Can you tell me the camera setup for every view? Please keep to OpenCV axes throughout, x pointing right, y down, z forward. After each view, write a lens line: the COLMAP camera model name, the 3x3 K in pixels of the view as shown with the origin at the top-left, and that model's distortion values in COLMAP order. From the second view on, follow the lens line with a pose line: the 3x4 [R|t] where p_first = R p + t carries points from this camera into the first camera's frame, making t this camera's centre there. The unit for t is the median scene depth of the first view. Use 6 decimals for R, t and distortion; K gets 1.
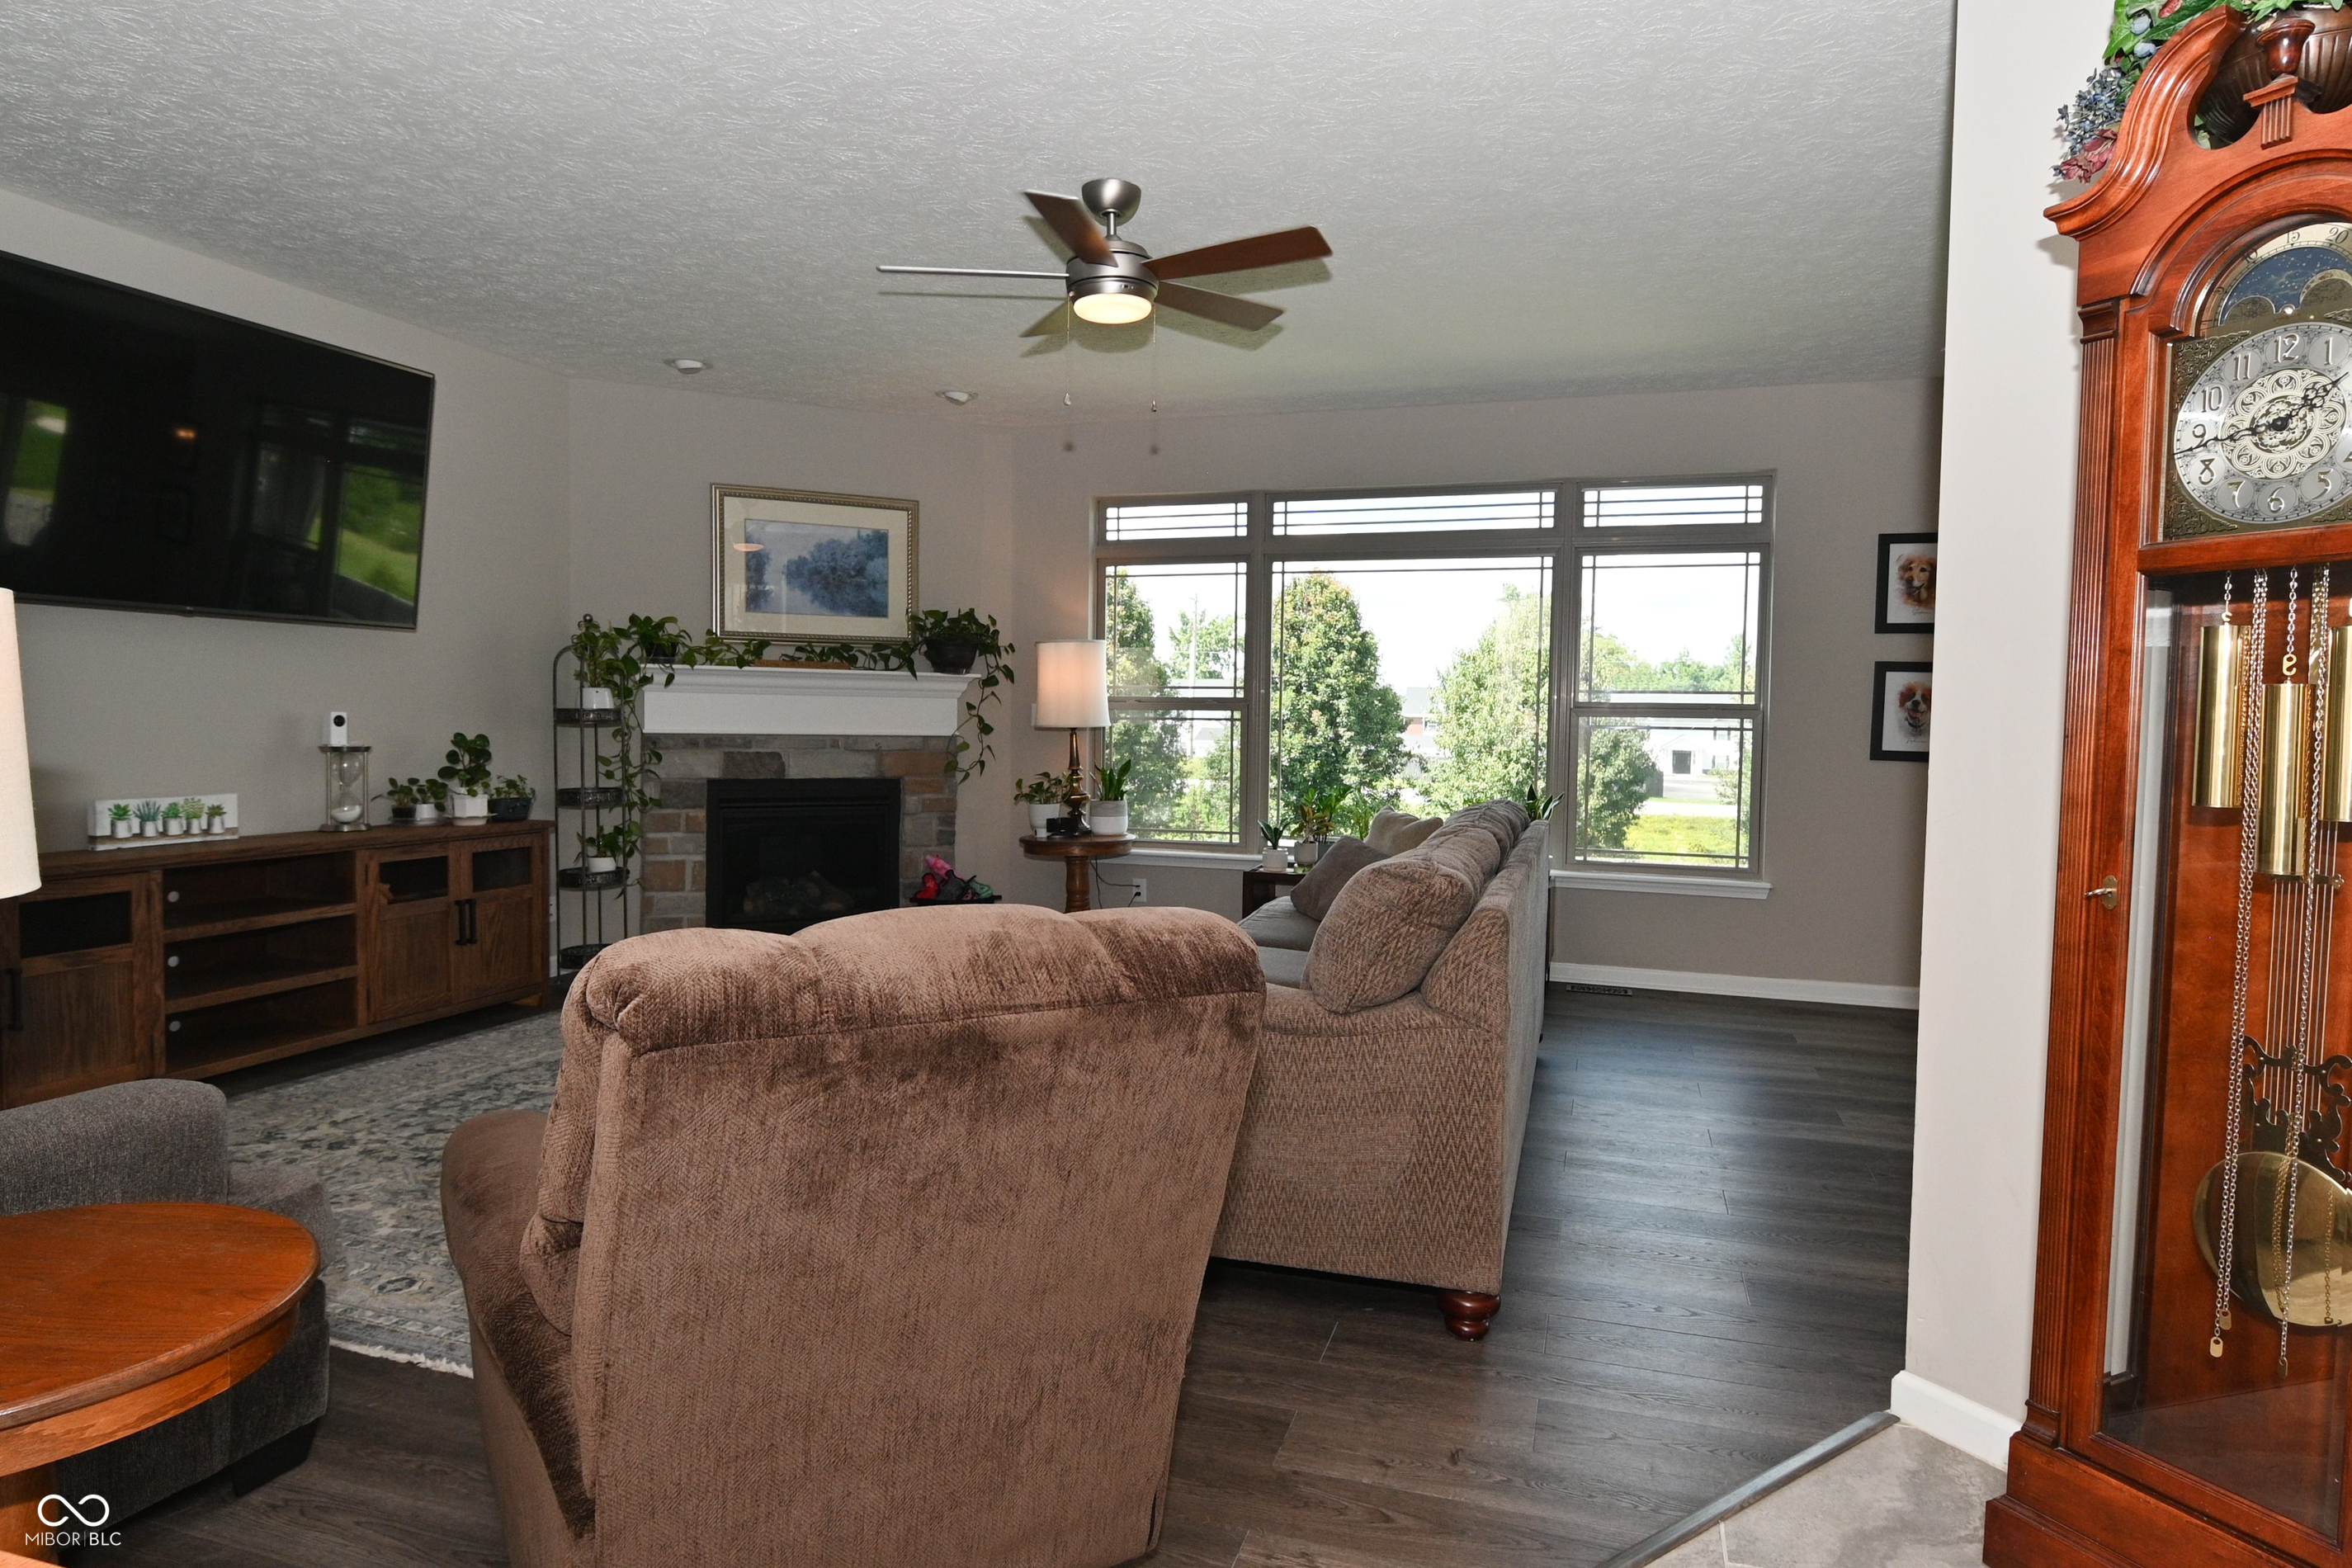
lens RADIAL K [[1346.5, 0, 1182.6], [0, 1346.5, 772.2], [0, 0, 1]] dist [0.013976, -0.021693]
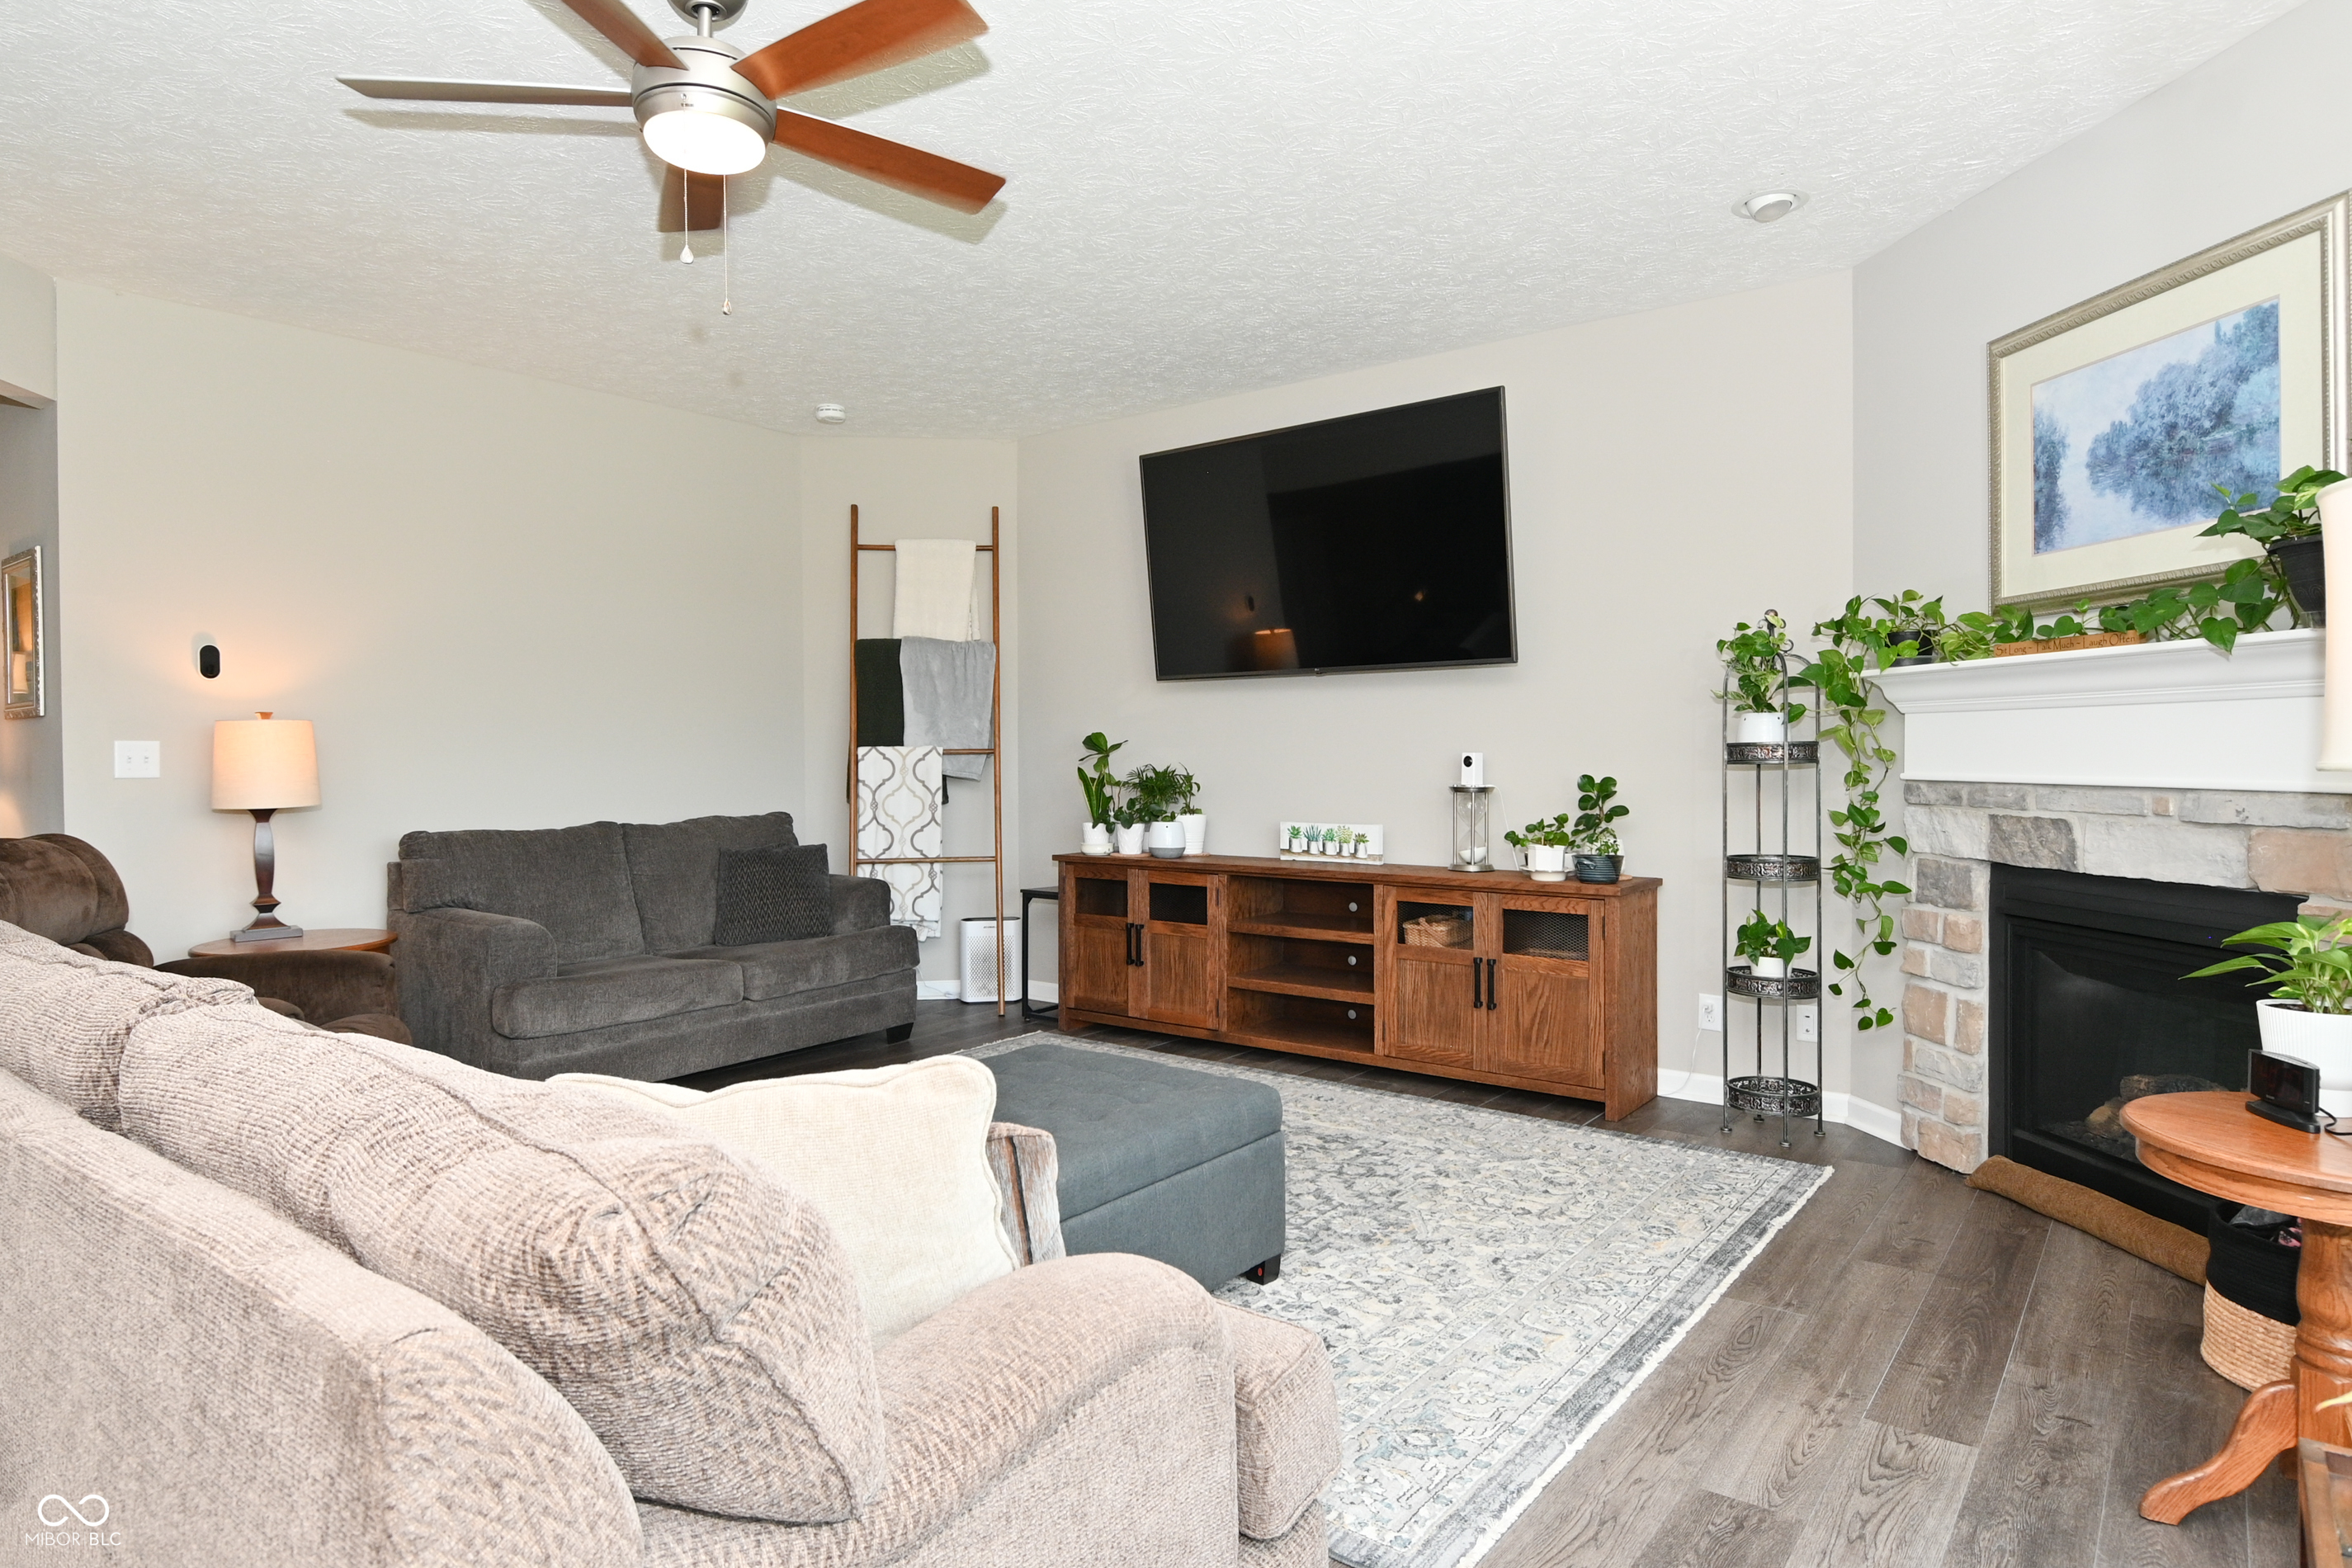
lens RADIAL K [[1346.5, 0, 1159.5], [0, 1346.5, 769.4], [0, 0, 1]] dist [0.013976, -0.021693]
pose [[-0.351185, 0.003535, -0.936299, 0.318574], [-0.033319, 0.999312, 0.016270, -0.032233], [0.935713, 0.036910, -0.350826, 0.909772]]
